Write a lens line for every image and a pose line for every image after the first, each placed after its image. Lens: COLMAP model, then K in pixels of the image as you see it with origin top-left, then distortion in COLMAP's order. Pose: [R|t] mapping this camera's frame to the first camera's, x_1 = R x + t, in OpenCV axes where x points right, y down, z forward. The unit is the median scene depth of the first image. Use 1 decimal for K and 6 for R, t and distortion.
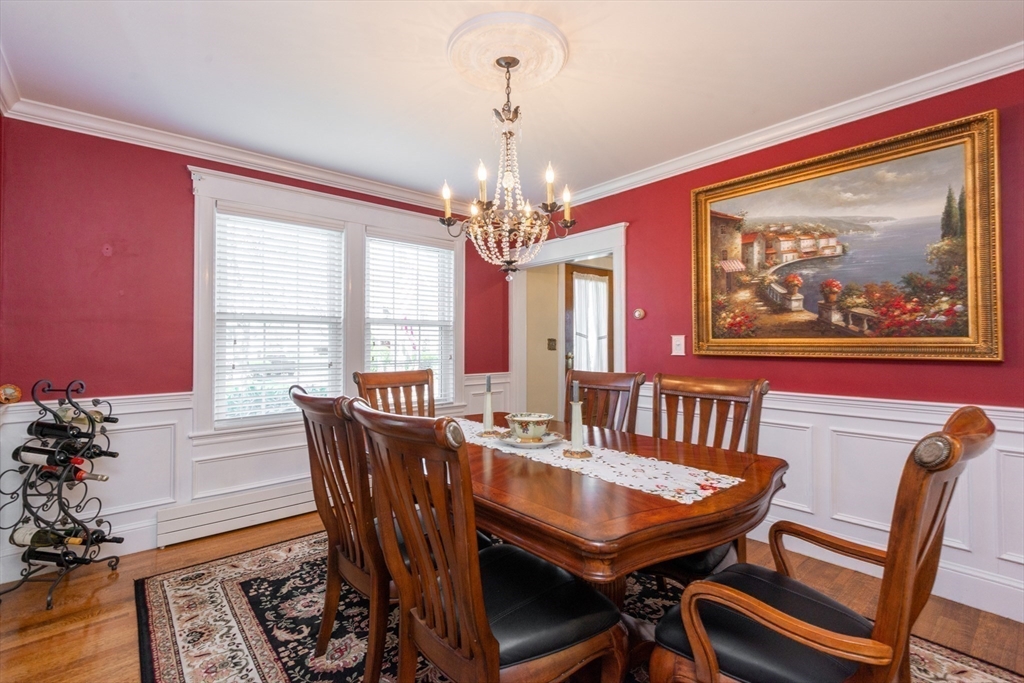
lens RADIAL K [[468.0, 0, 512.0], [0, 468.0, 341.5], [0, 0, 1]] dist [-0.000144, -0.000051]
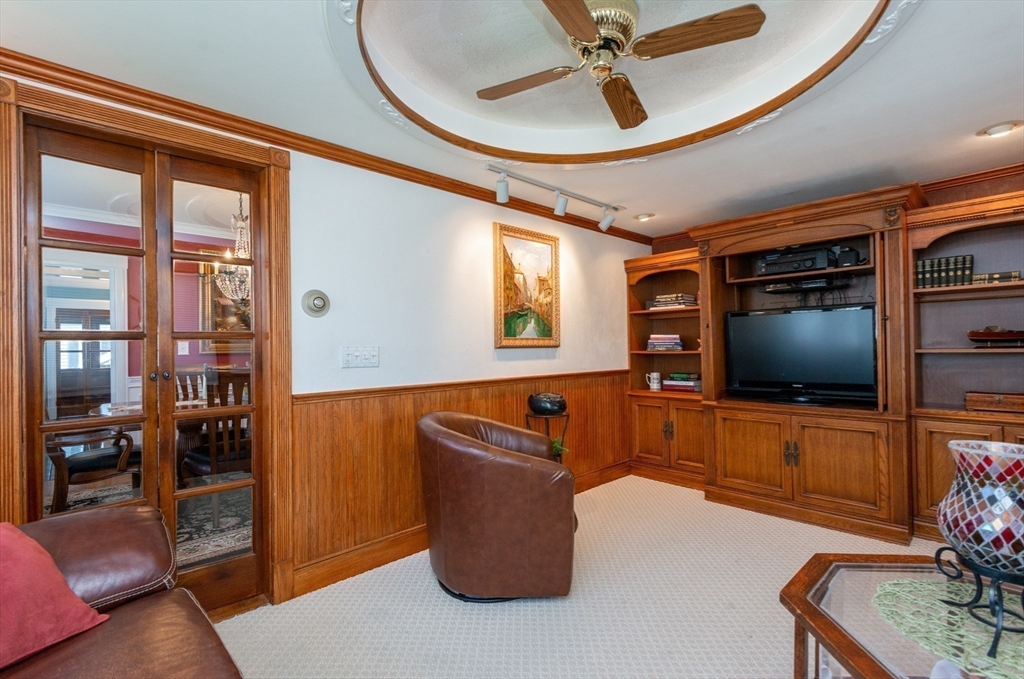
lens RADIAL K [[468.0, 0, 512.0], [0, 468.0, 339.5], [0, 0, 1]] dist [-0.000144, -0.000051]
pose [[-0.047887, 0.011658, 0.998785, -2.416194], [0.006571, 0.999914, -0.011356, 0.013500], [-0.998831, 0.006020, -0.047959, 0.014201]]
